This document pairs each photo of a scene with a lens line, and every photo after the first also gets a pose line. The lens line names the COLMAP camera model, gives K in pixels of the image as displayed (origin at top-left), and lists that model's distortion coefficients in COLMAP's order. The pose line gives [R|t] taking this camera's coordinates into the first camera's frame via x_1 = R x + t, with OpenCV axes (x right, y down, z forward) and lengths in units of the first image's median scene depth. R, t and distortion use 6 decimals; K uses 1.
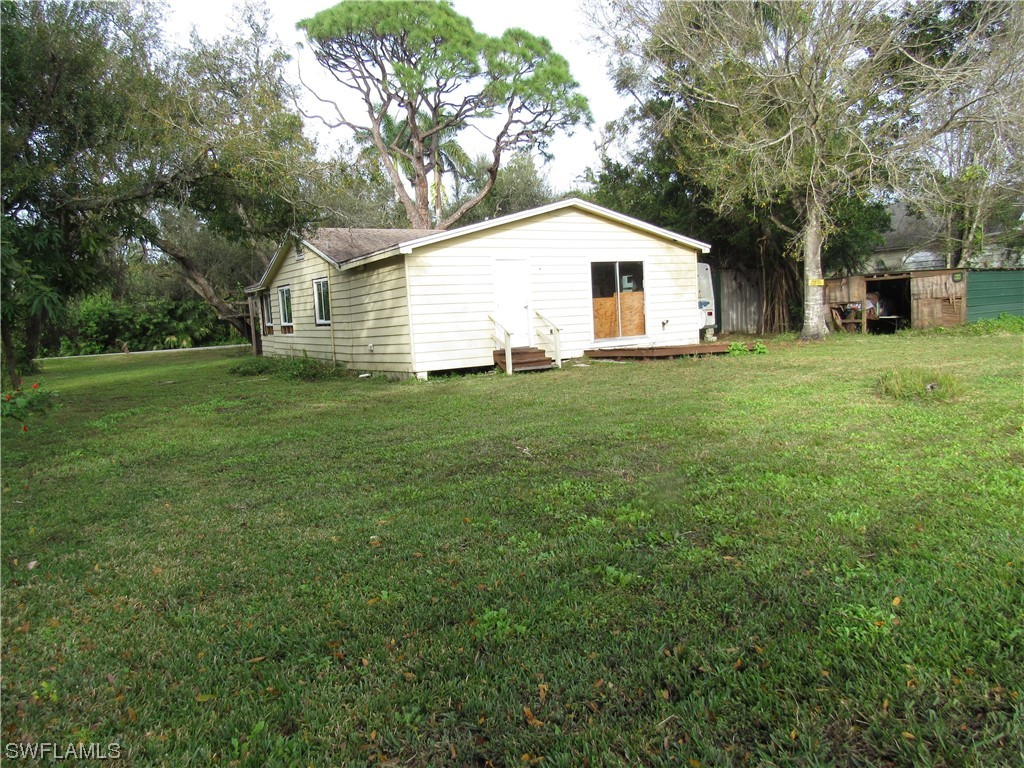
lens RADIAL K [[729.3, 0, 512.0], [0, 729.3, 384.0], [0, 0, 1]] dist [-0.025283, -0.004521]
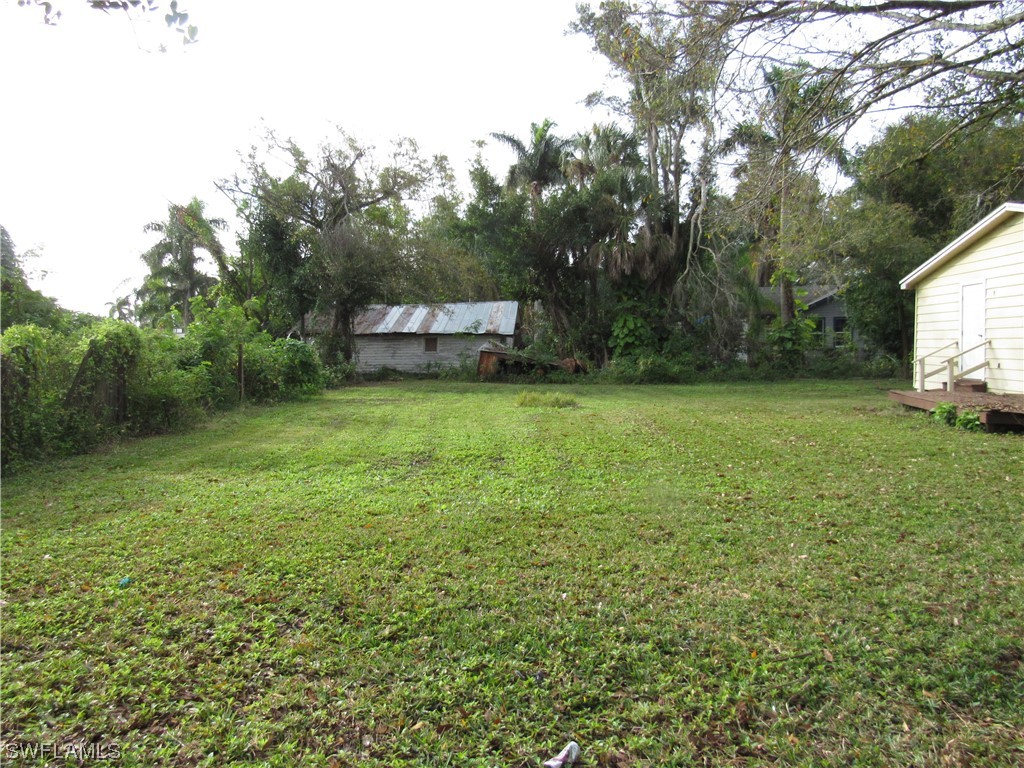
lens RADIAL K [[729.3, 0, 512.0], [0, 729.3, 384.0], [0, 0, 1]] dist [-0.025283, -0.004521]
pose [[-0.605271, 0.092950, -0.790574, 0.976333], [-0.047221, 0.987218, 0.152222, -0.140340], [0.794617, 0.129467, -0.593145, 0.979446]]
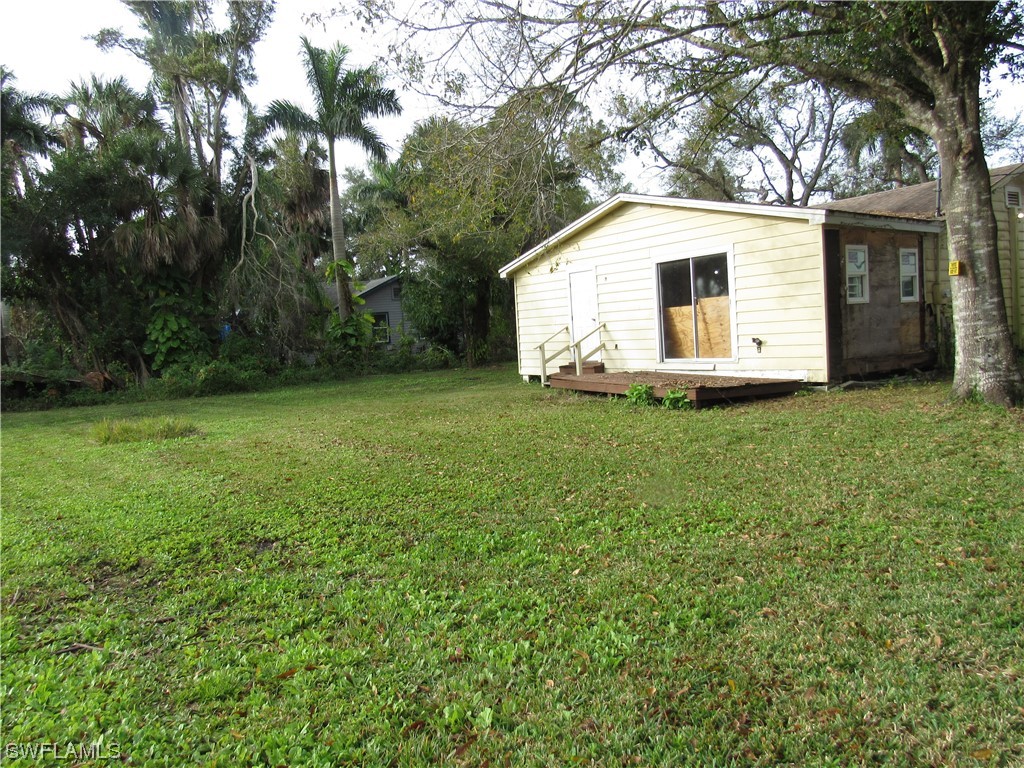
lens RADIAL K [[729.3, 0, 512.0], [0, 729.3, 384.0], [0, 0, 1]] dist [-0.025283, -0.004521]
pose [[0.041160, 0.116474, -0.992340, 0.878146], [-0.050260, 0.992166, 0.114369, -0.113930], [0.997888, 0.045168, 0.046692, 0.776058]]
